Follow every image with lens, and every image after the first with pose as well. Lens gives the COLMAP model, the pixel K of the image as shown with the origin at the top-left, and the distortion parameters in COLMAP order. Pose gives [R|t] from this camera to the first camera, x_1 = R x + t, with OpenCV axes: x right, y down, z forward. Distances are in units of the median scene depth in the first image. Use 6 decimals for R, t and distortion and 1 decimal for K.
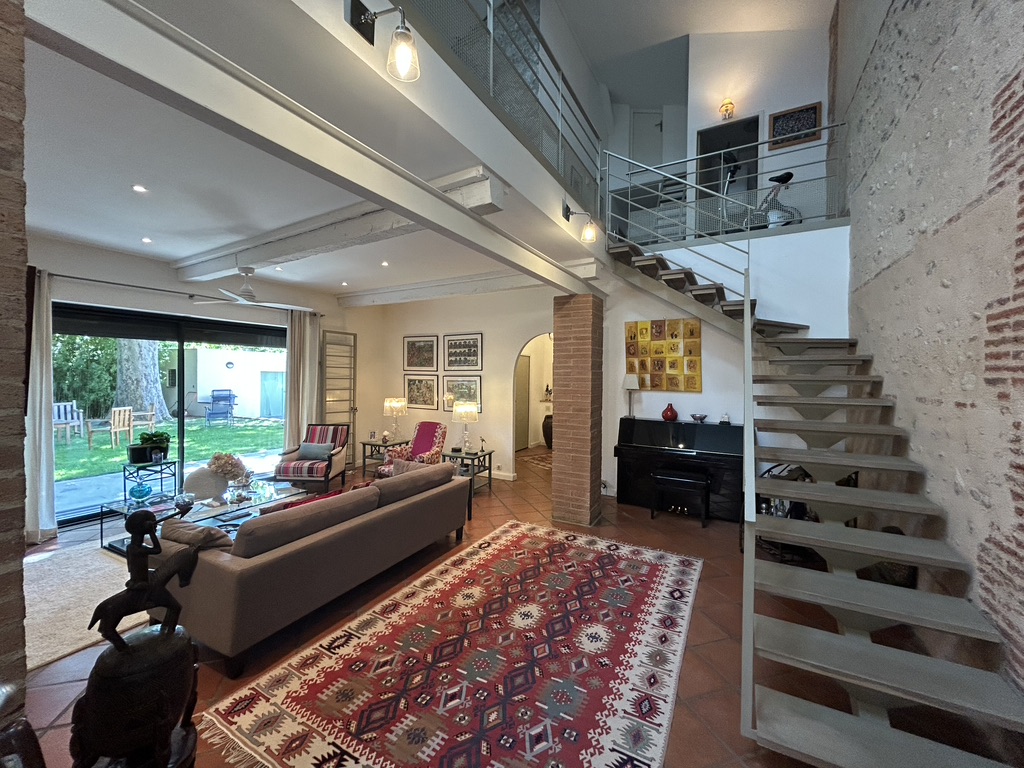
lens RADIAL K [[408.6, 0, 512.0], [0, 408.6, 384.0], [0, 0, 1]] dist [-0.000422, -0.000282]
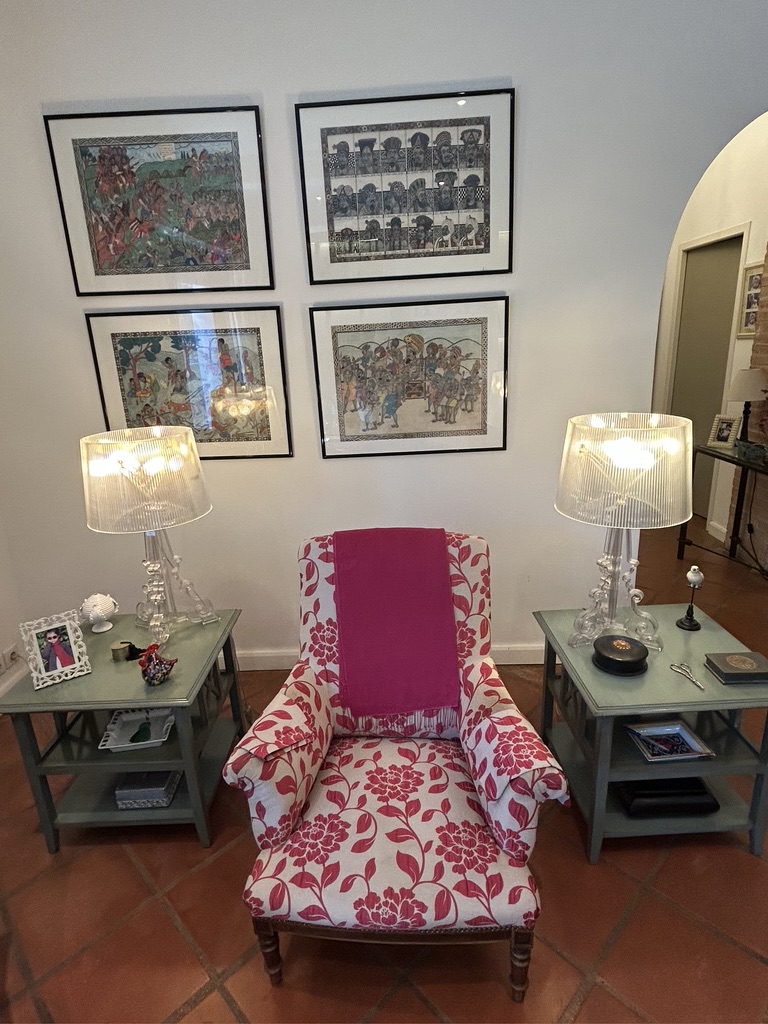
lens RADIAL K [[571.7, 0, 384.0], [0, 571.7, 512.0], [0, 0, 1]] dist [0.001630, -0.002944]
pose [[0.884374, -0.181265, 0.430146, -0.302960], [0.061680, 0.958820, 0.277236, 0.003786], [-0.462685, -0.218649, 0.859136, 0.707297]]
